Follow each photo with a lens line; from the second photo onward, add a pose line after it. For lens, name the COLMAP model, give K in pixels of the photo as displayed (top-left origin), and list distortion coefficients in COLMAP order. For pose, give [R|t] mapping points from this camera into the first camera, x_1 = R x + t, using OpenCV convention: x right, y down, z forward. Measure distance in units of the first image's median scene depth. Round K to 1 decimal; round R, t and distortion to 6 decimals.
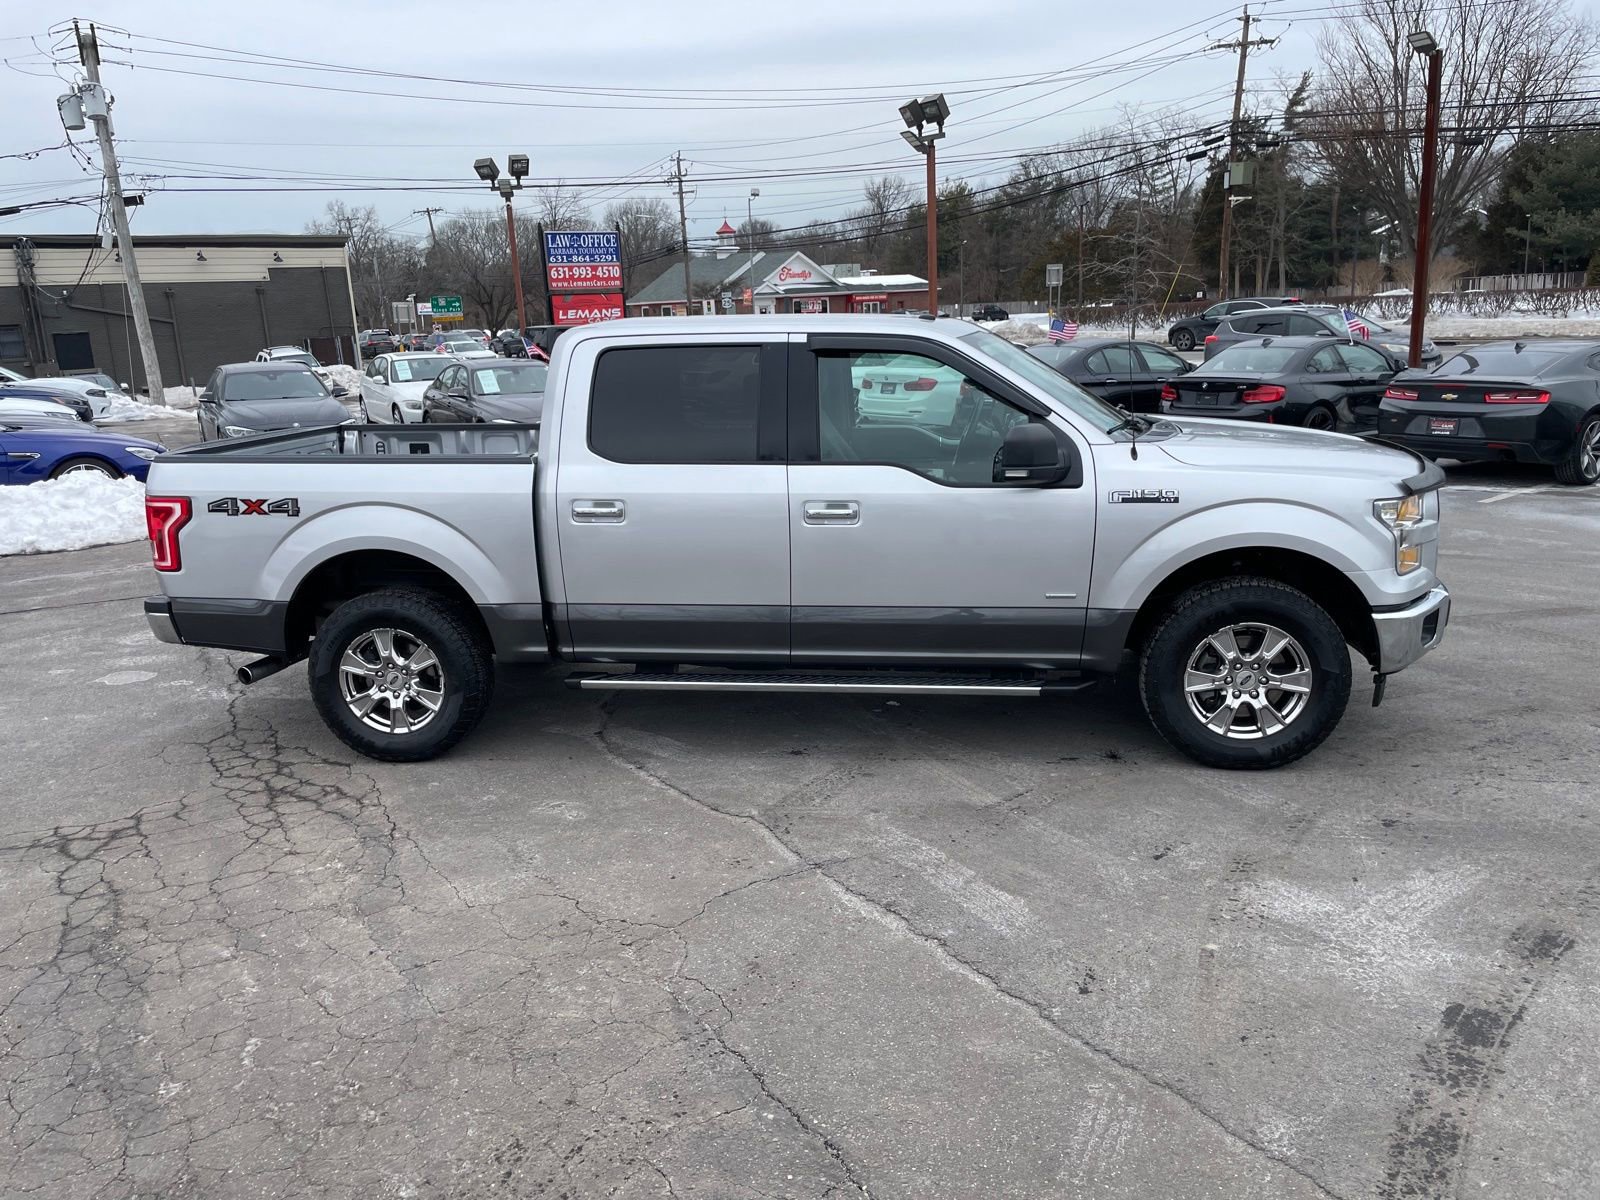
lens RADIAL K [[1208.1, 0, 782.0], [0, 1208.1, 609.1], [0, 0, 1]] dist [0.085636, -0.114083]
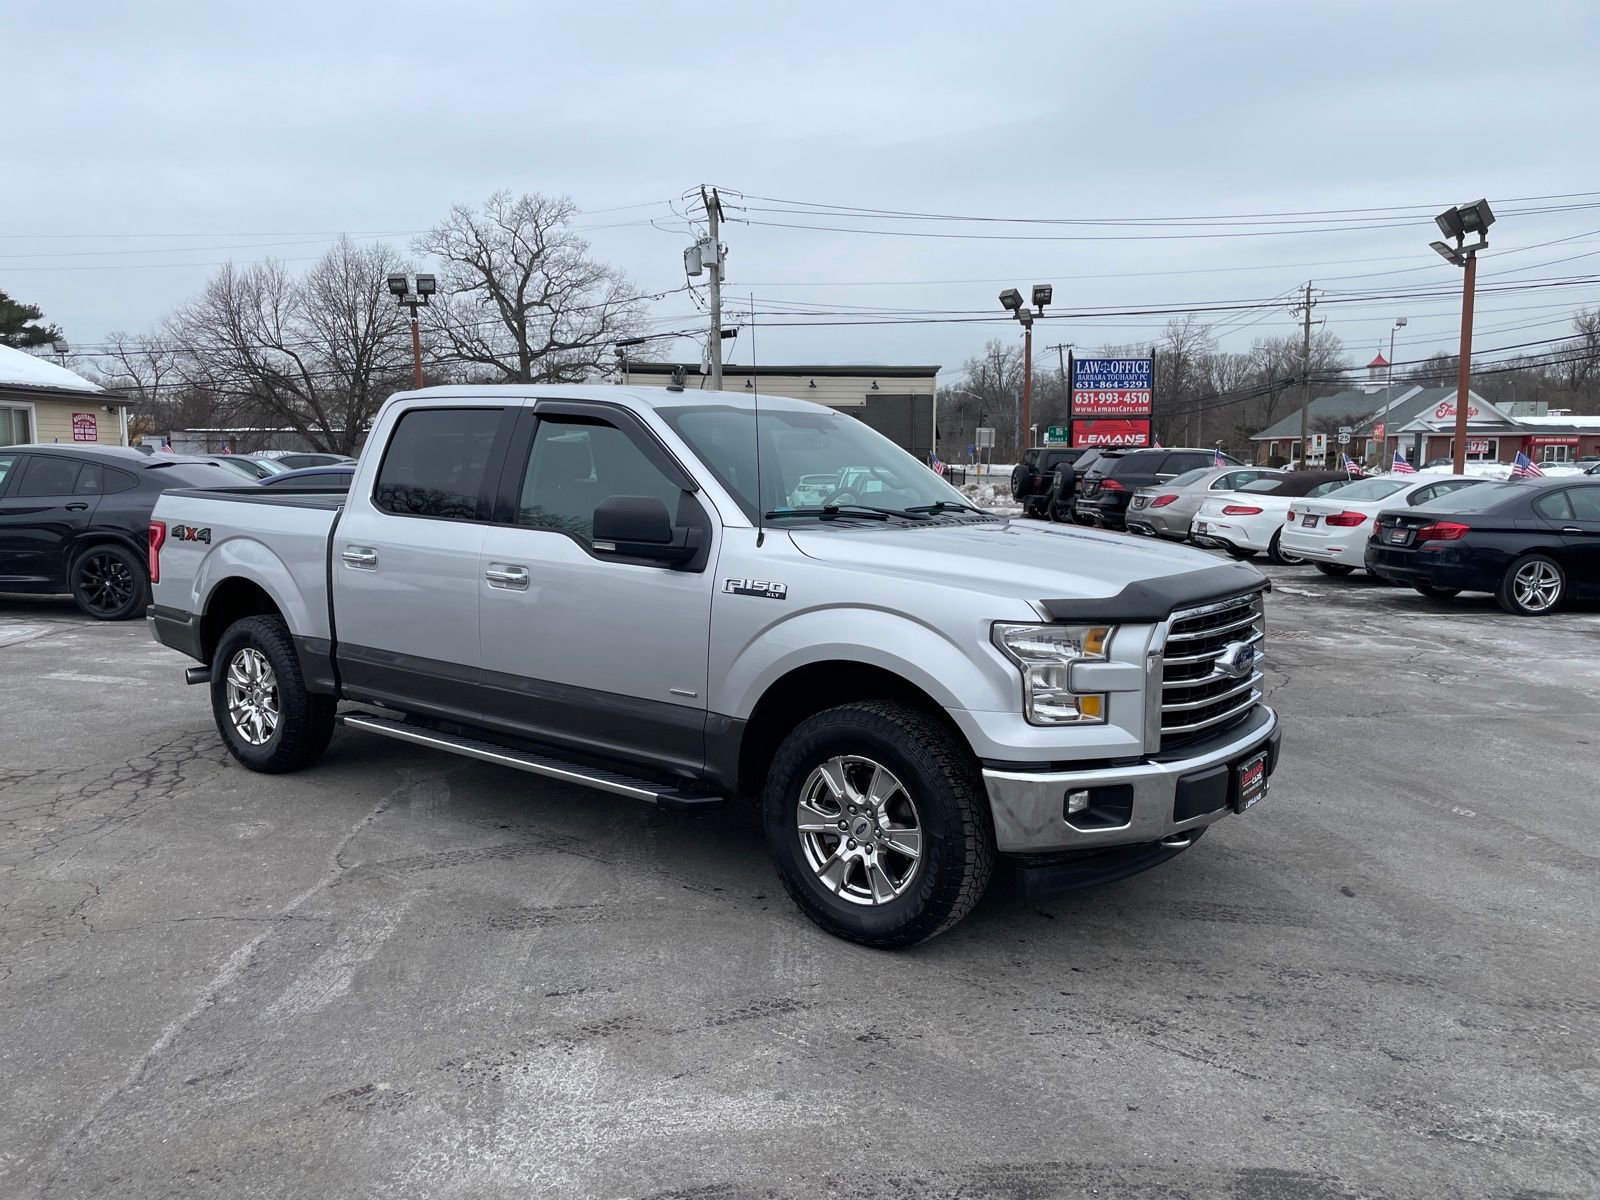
lens RADIAL K [[1208.1, 0, 785.6], [0, 1208.1, 600.6], [0, 0, 1]] dist [0.085636, -0.114083]
pose [[0.869308, 0.101081, -0.483825, 0.656175], [-0.154245, 0.985460, -0.071254, -0.023897], [0.469588, 0.136569, 0.872259, 0.238428]]
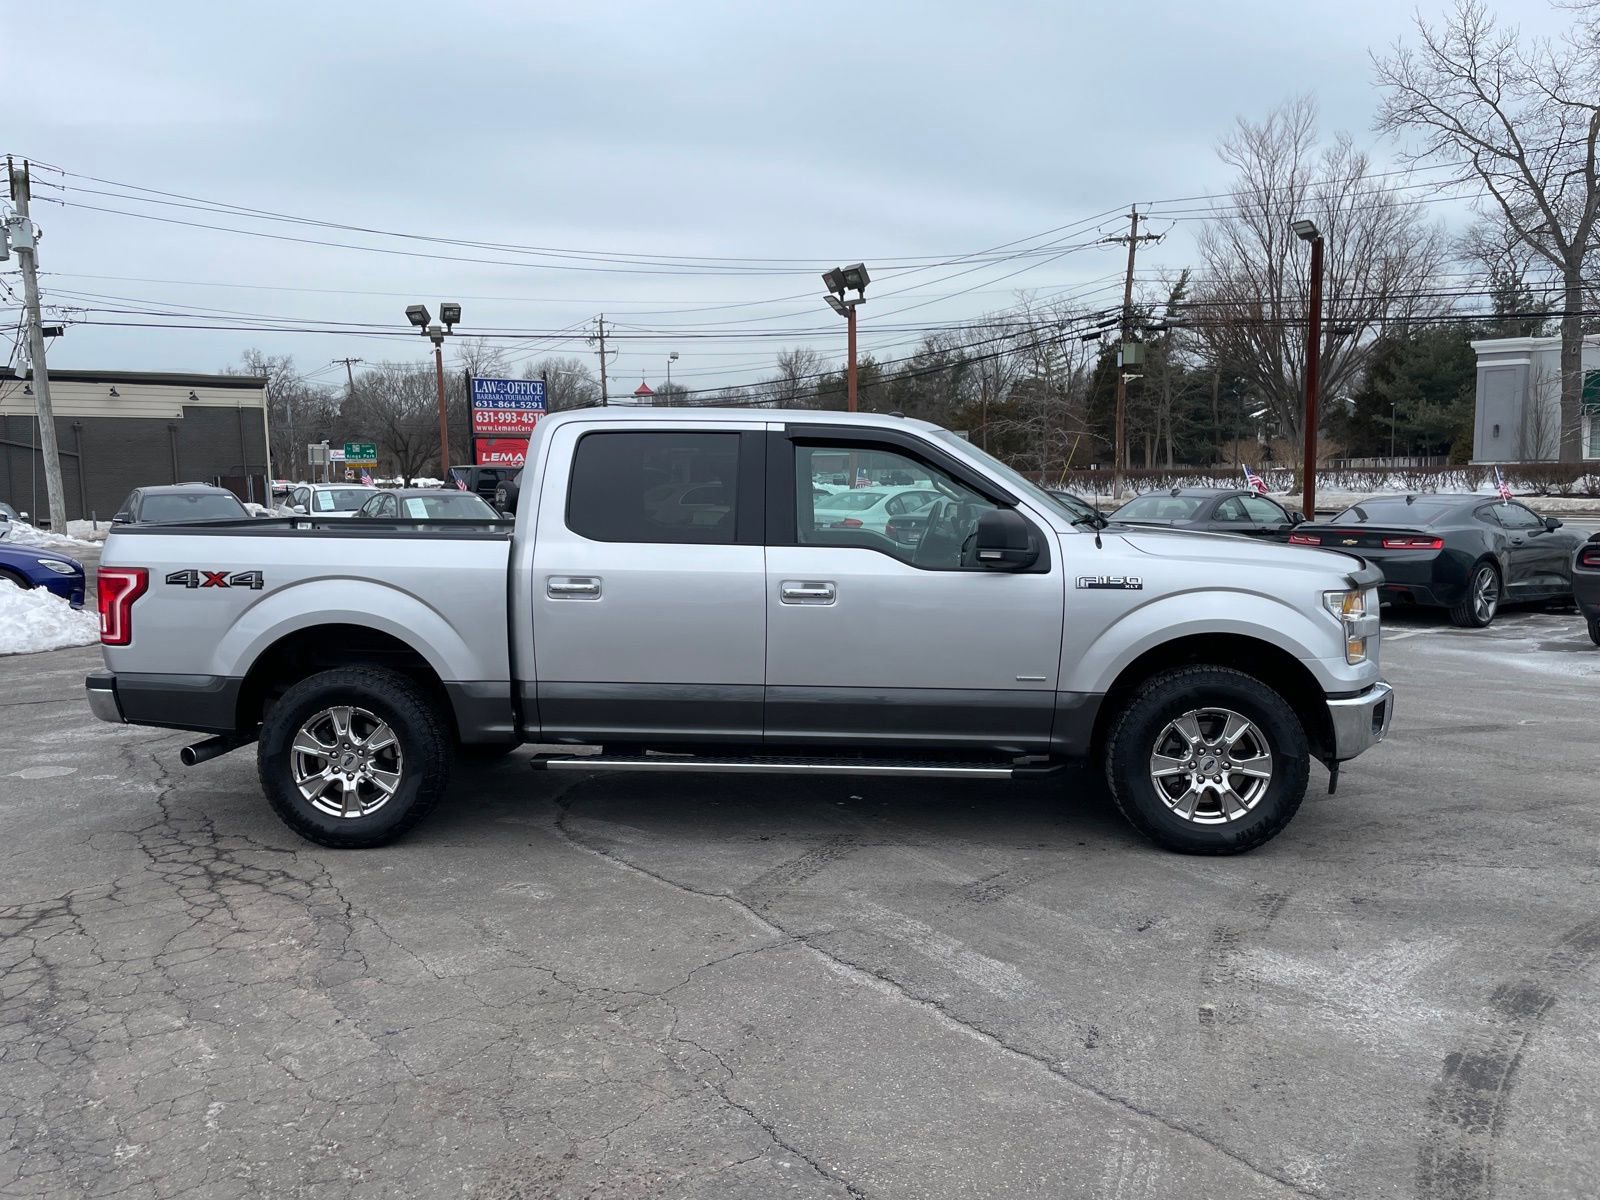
lens RADIAL K [[1208.1, 0, 782.5], [0, 1208.1, 604.0], [0, 0, 1]] dist [0.085636, -0.114083]
pose [[0.996852, 0.023539, 0.075708, -0.052912], [-0.013310, 0.991044, -0.132872, 0.060141], [-0.078157, 0.131446, 0.988237, -0.000641]]
